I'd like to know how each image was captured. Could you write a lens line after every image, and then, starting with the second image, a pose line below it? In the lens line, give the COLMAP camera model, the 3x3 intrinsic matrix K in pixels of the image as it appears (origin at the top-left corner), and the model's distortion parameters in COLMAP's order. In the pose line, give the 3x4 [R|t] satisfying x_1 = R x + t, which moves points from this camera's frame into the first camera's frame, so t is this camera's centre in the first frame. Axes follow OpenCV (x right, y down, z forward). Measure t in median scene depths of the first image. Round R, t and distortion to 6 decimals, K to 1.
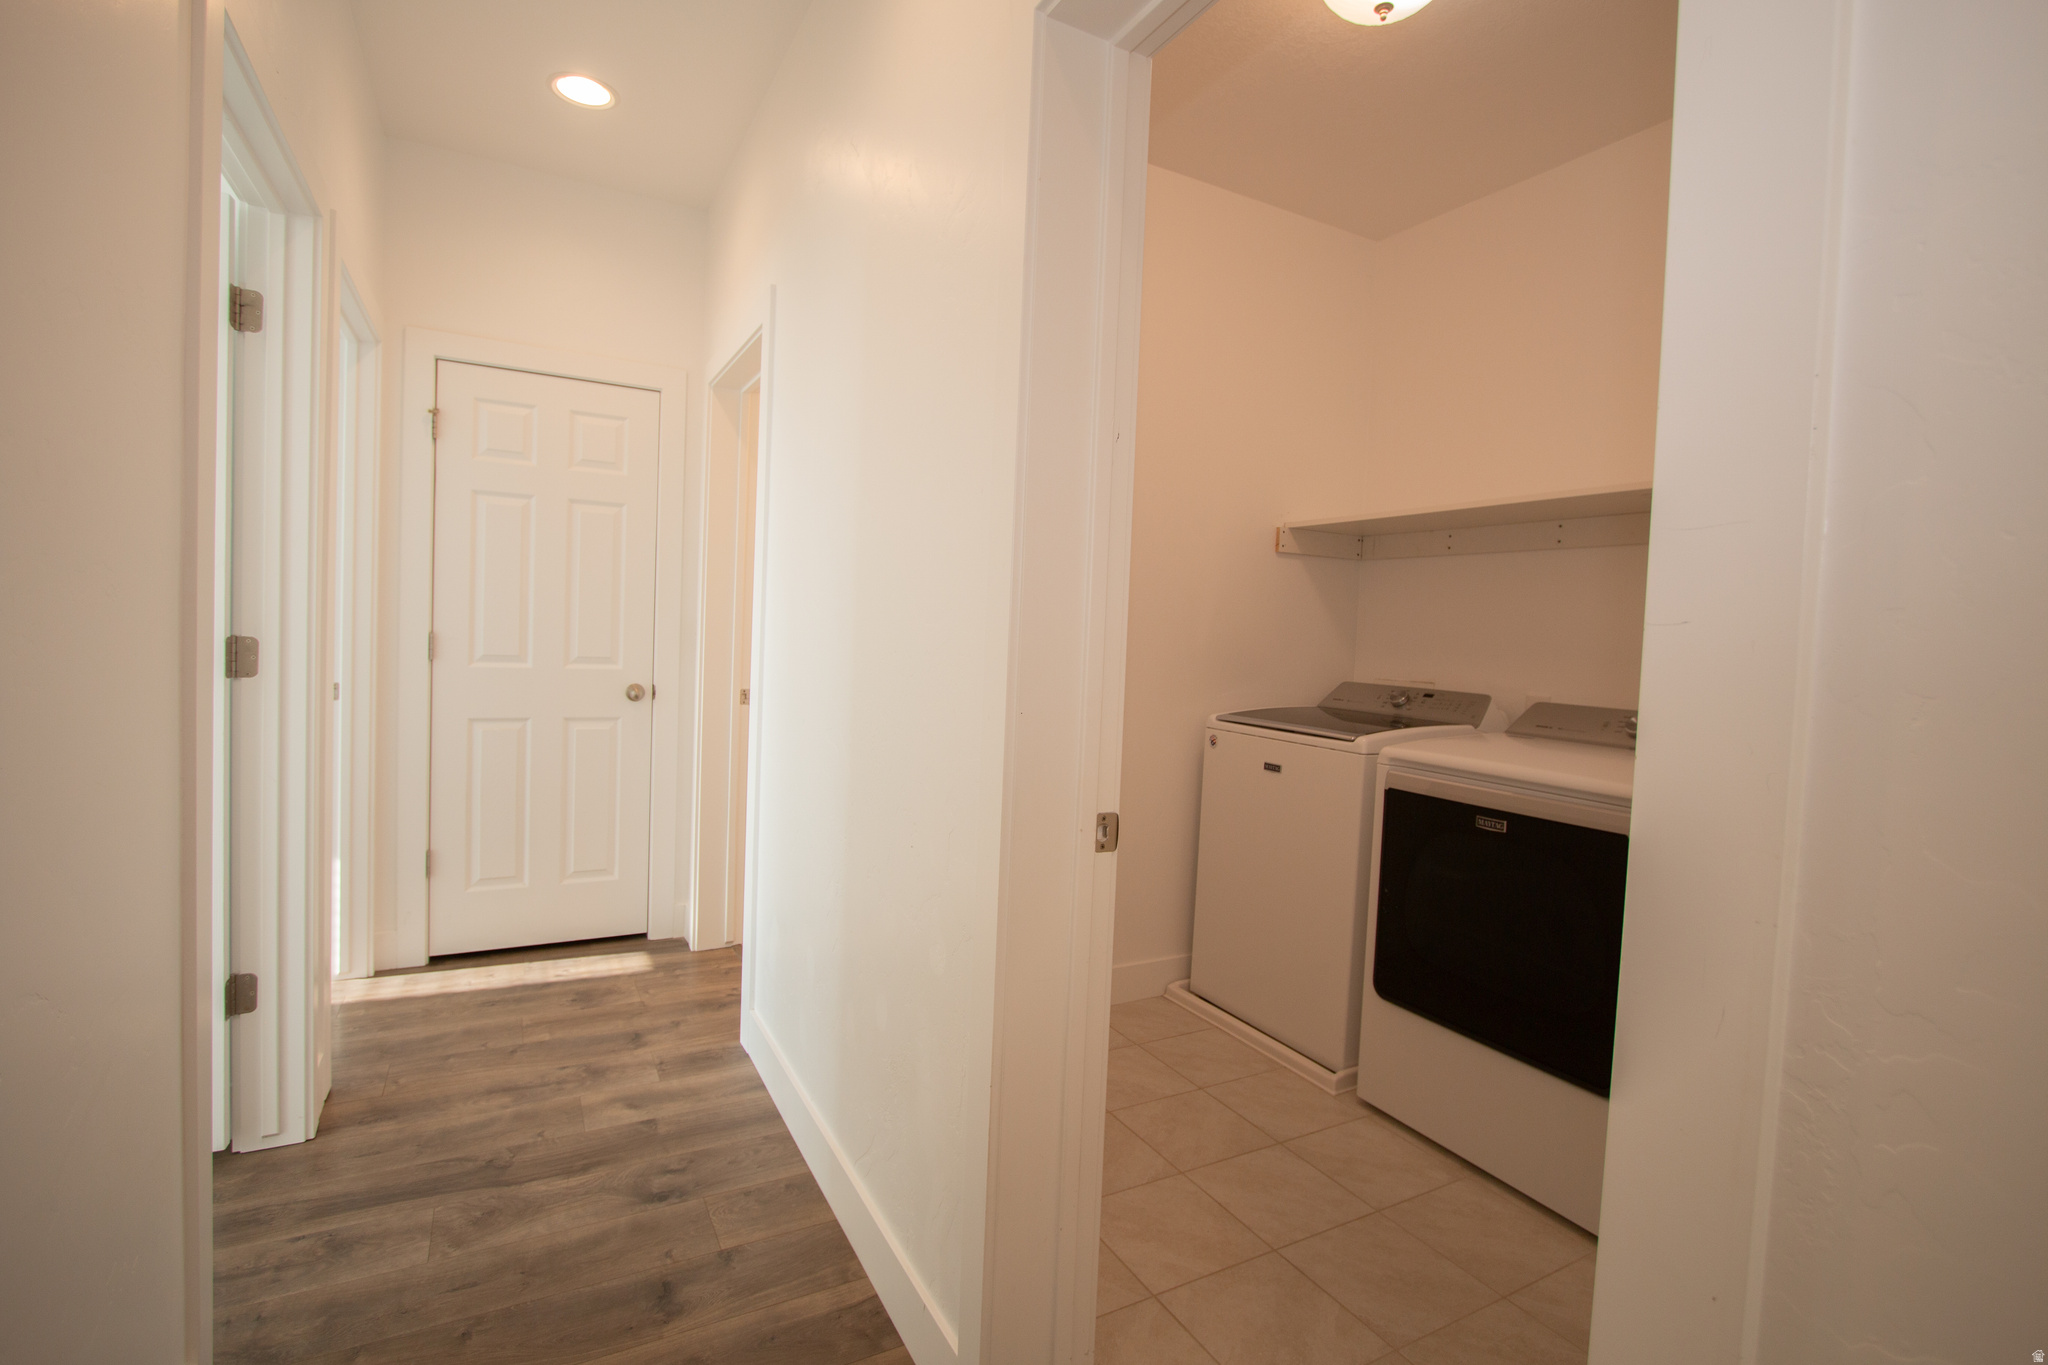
lens RADIAL K [[944.7, 0, 1024.0], [0, 944.7, 682.5], [0, 0, 1]] dist [-0.014227, 0.000256]
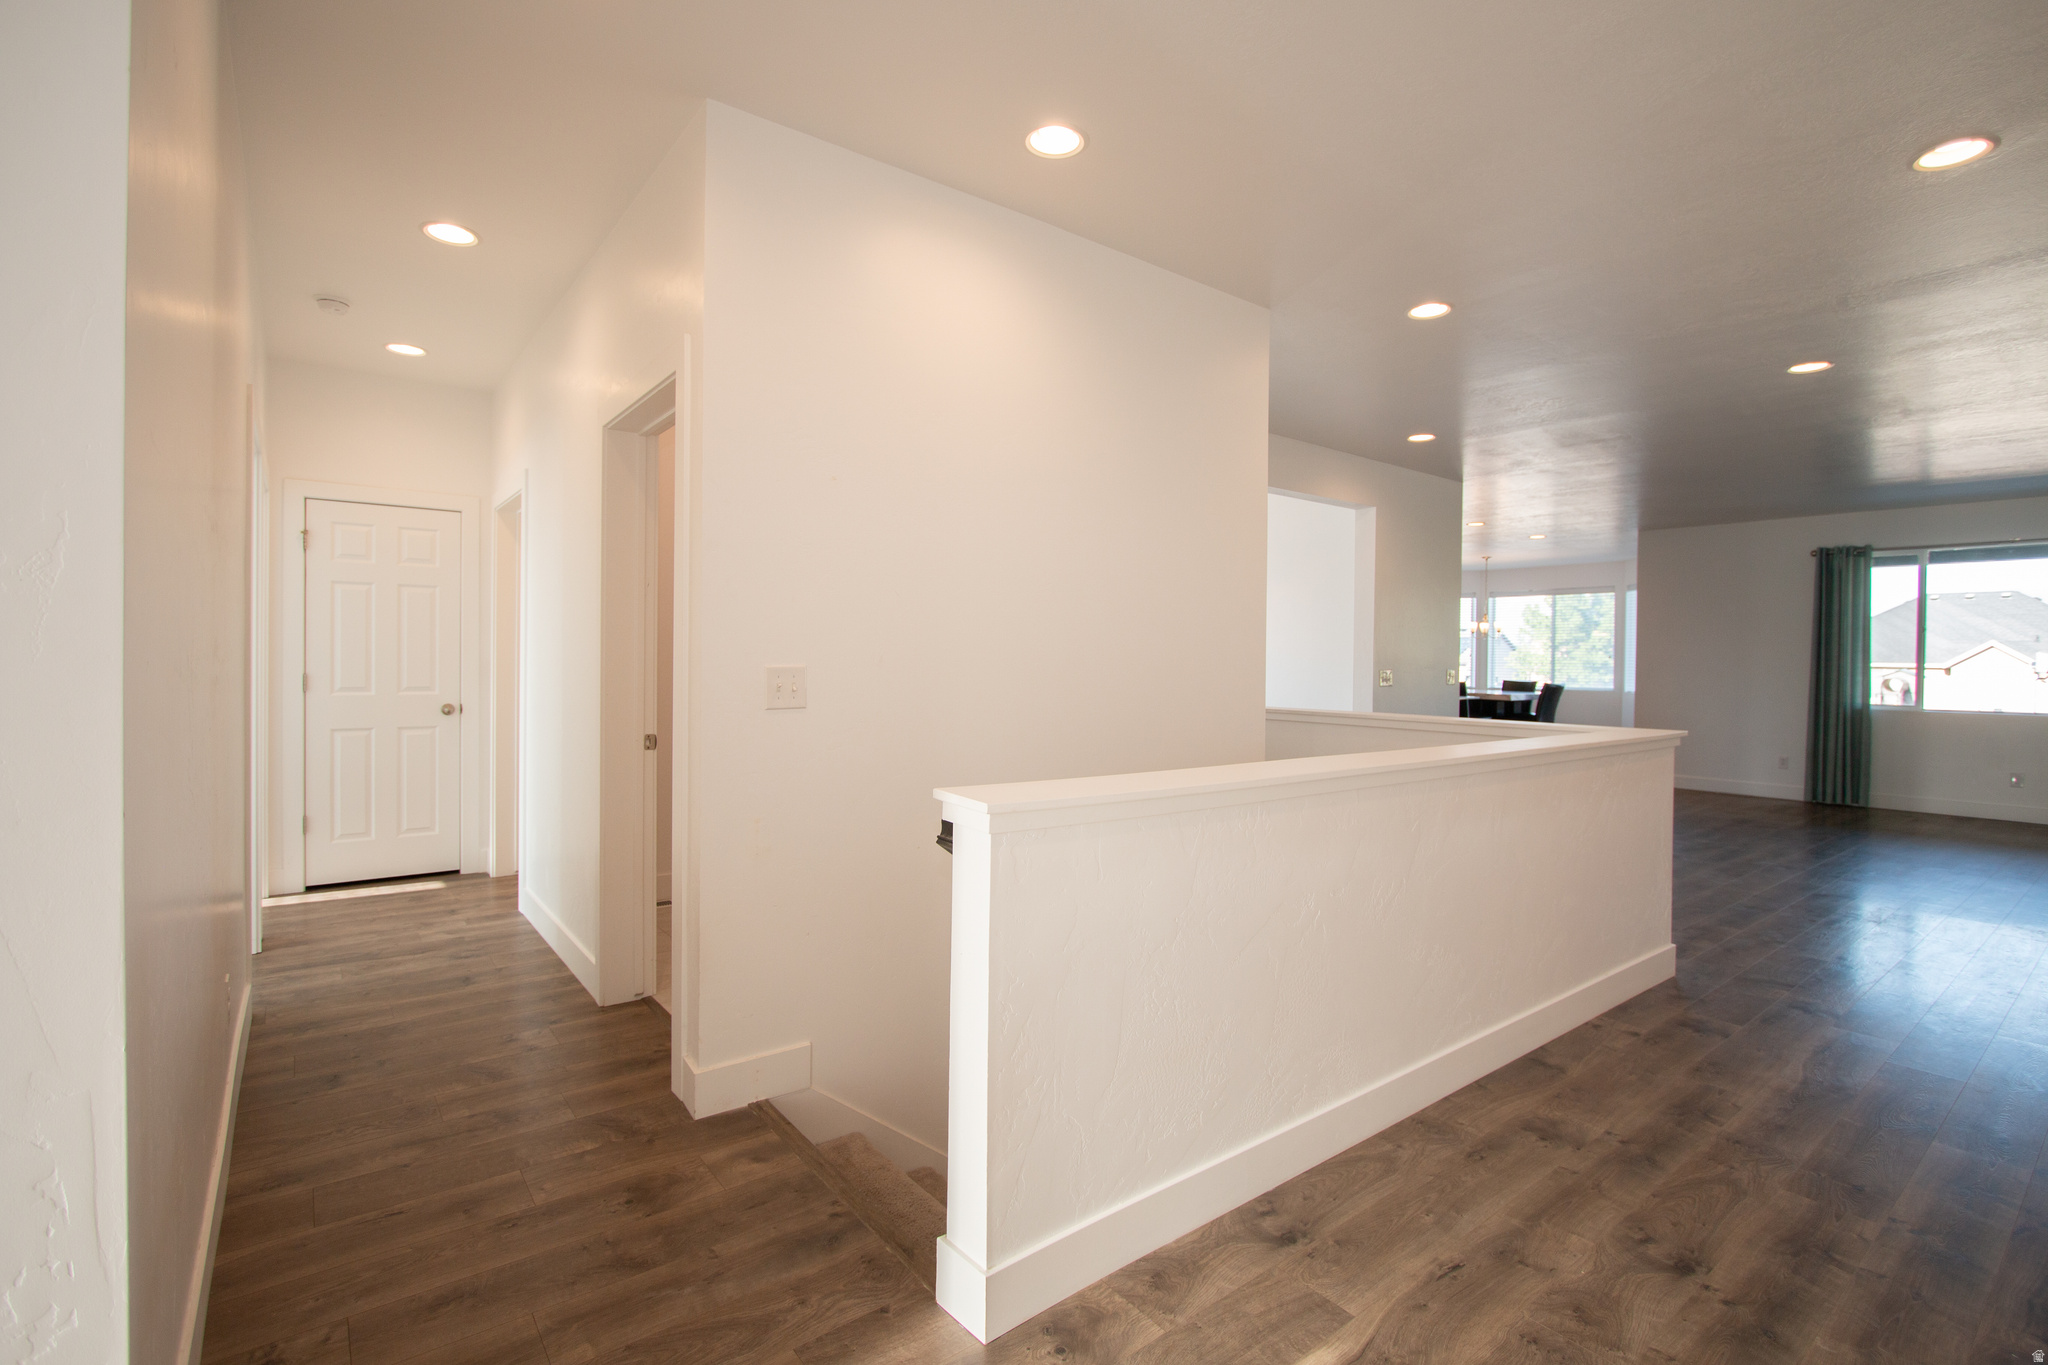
lens RADIAL K [[944.7, 0, 1024.0], [0, 944.7, 682.5], [0, 0, 1]] dist [-0.014227, 0.000256]
pose [[0.987274, -0.033058, 0.155552, 0.313933], [0.037392, 0.998987, -0.025017, 0.046484], [-0.154567, 0.030515, 0.987511, -0.744354]]
